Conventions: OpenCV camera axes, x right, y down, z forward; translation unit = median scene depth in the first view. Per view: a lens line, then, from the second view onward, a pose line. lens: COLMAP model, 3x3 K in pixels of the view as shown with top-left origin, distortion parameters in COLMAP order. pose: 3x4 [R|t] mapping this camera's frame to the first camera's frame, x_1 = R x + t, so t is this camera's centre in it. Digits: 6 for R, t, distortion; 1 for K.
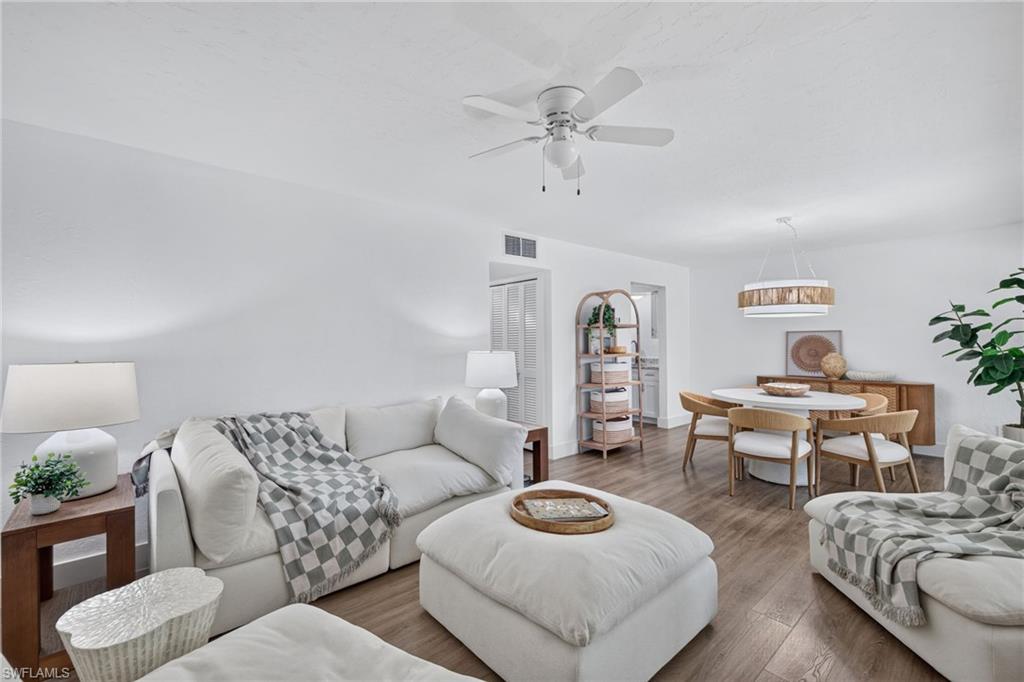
lens RADIAL K [[419.9, 0, 532.6], [0, 419.9, 339.4], [0, 0, 1]] dist [0.002987, 0.000633]
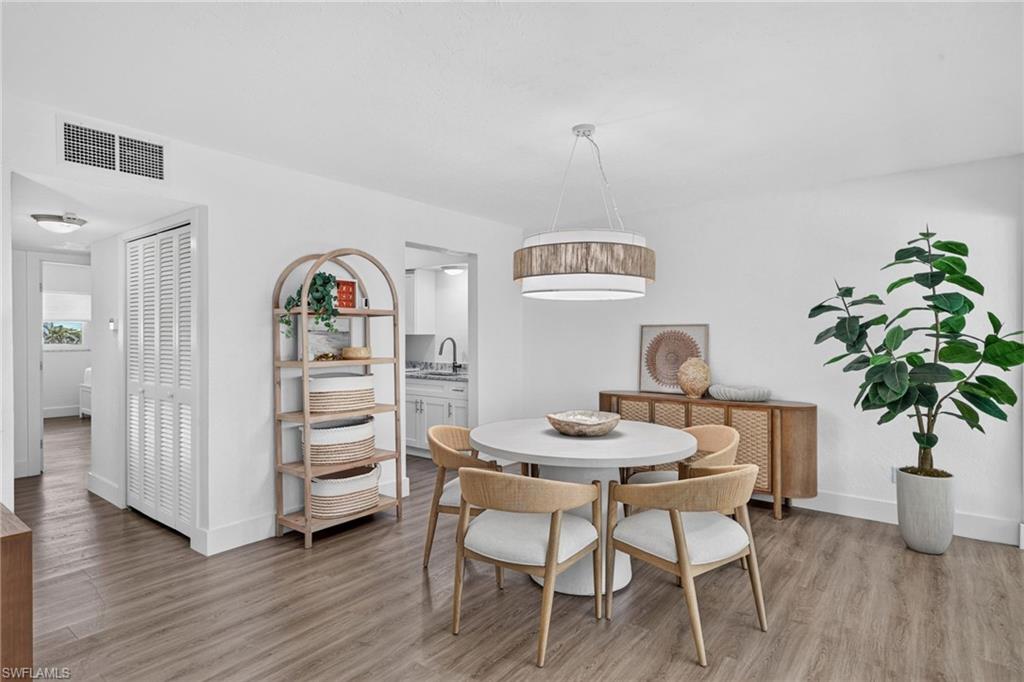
lens RADIAL K [[514.9, 0, 544.9], [0, 514.9, 339.3], [0, 0, 1]] dist [0.002457, -0.000273]
pose [[0.980322, 0.006353, 0.197305, 0.387411], [-0.008552, 0.999910, 0.010300, -0.004412], [-0.197222, -0.011785, 0.980288, 0.298085]]
